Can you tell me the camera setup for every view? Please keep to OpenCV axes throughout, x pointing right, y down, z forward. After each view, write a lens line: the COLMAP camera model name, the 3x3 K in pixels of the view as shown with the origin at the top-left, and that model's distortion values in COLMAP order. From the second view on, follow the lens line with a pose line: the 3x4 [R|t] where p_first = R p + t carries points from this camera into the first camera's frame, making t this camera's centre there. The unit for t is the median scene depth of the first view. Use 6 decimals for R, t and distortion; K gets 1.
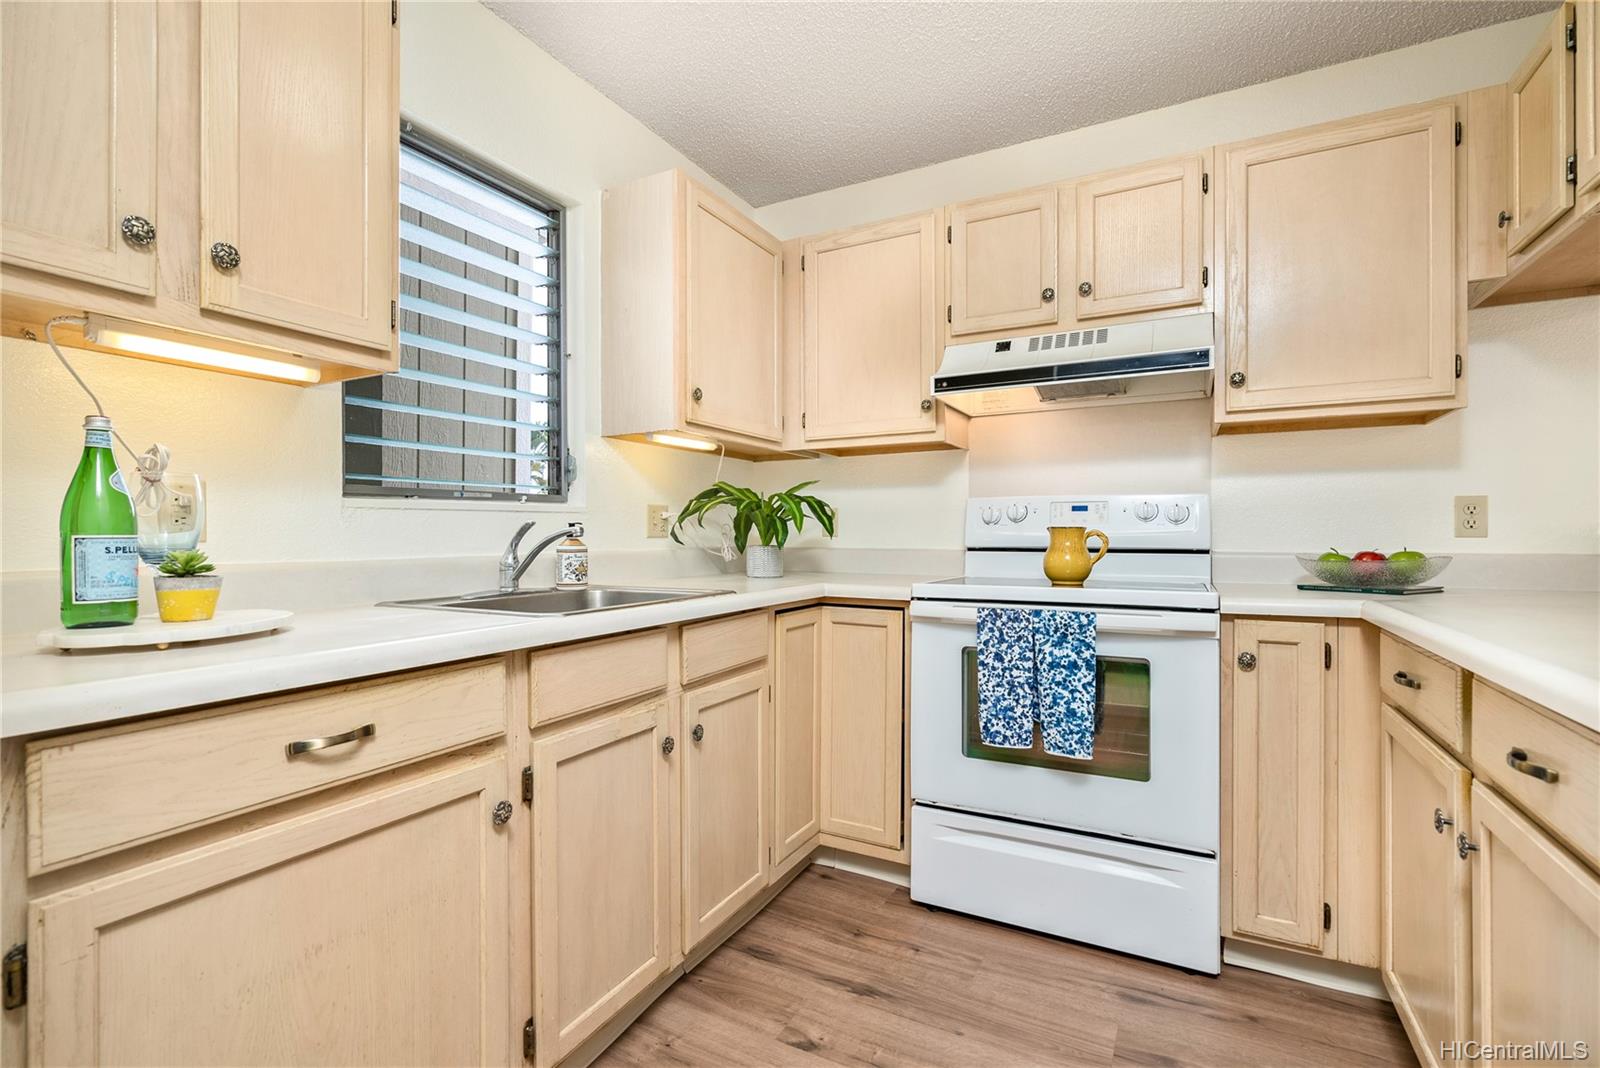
lens RADIAL K [[734.3, 0, 800.0], [0, 734.3, 534.0], [0, 0, 1]] dist [-0.001861, -0.000208]
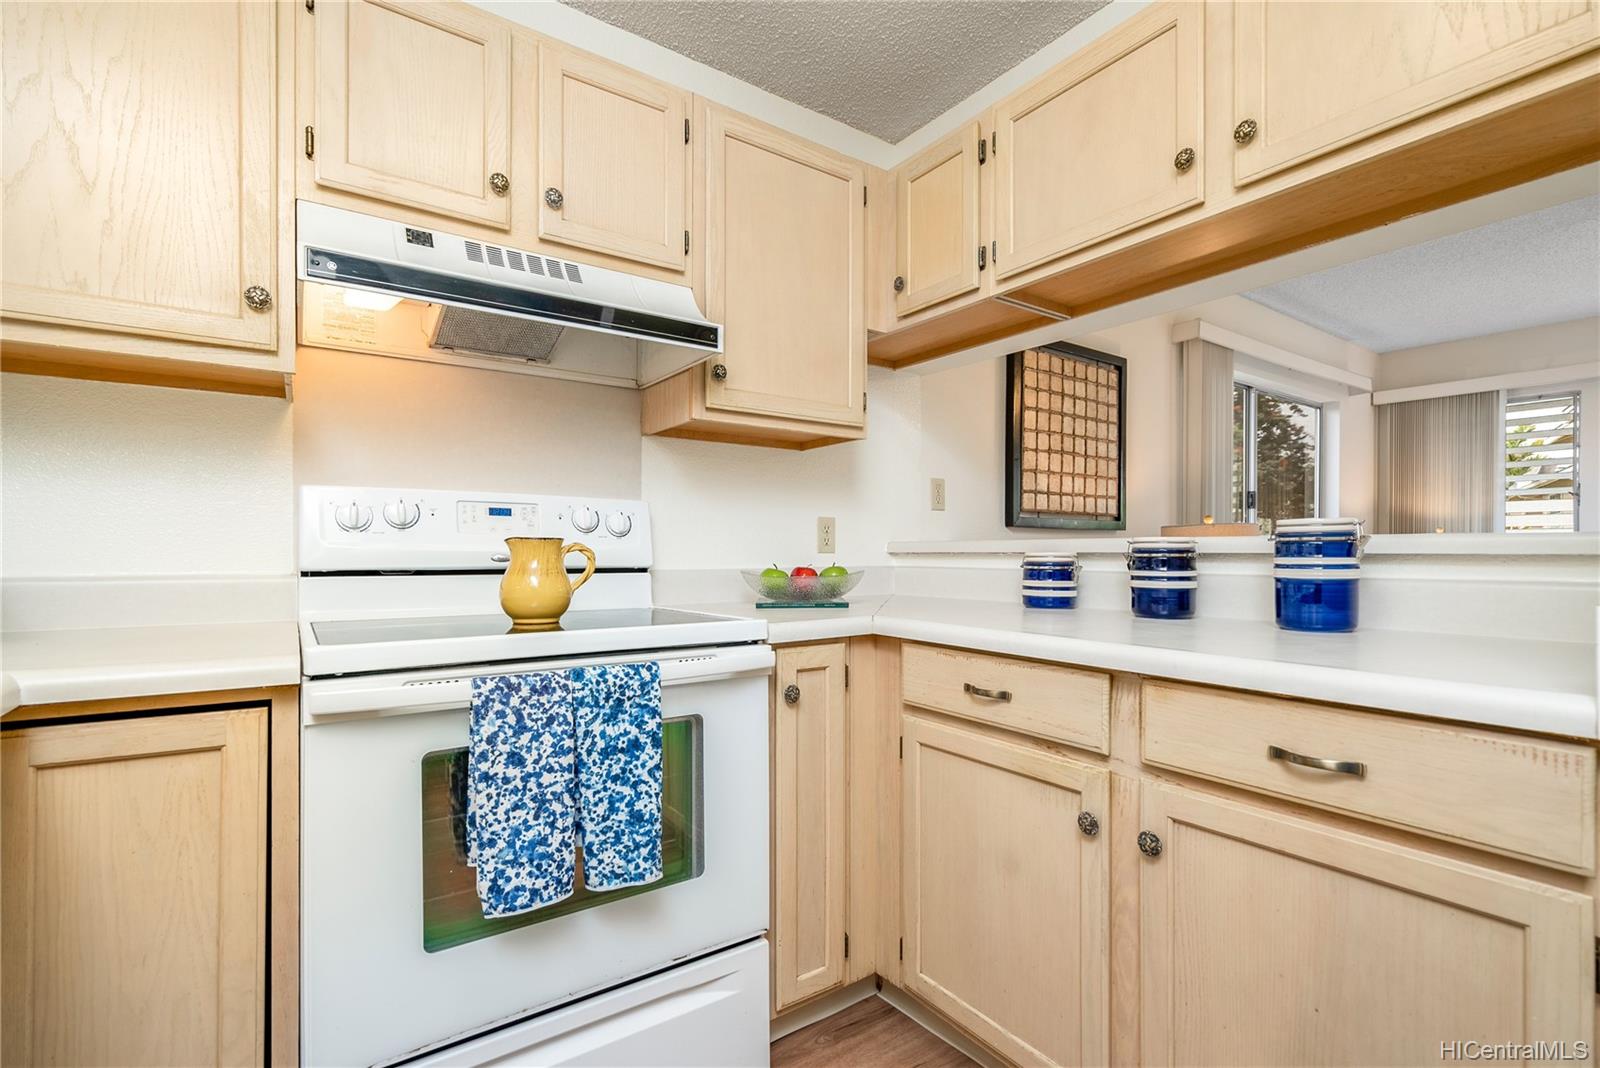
lens RADIAL K [[745.9, 0, 837.6], [0, 745.9, 551.5], [0, 0, 1]] dist [-0.011624, 0.000141]
pose [[0.439014, 0.002039, 0.898478, -0.150036], [-0.004501, 0.999990, -0.000070, 0.002120], [-0.898469, -0.004013, 0.439019, 0.521281]]
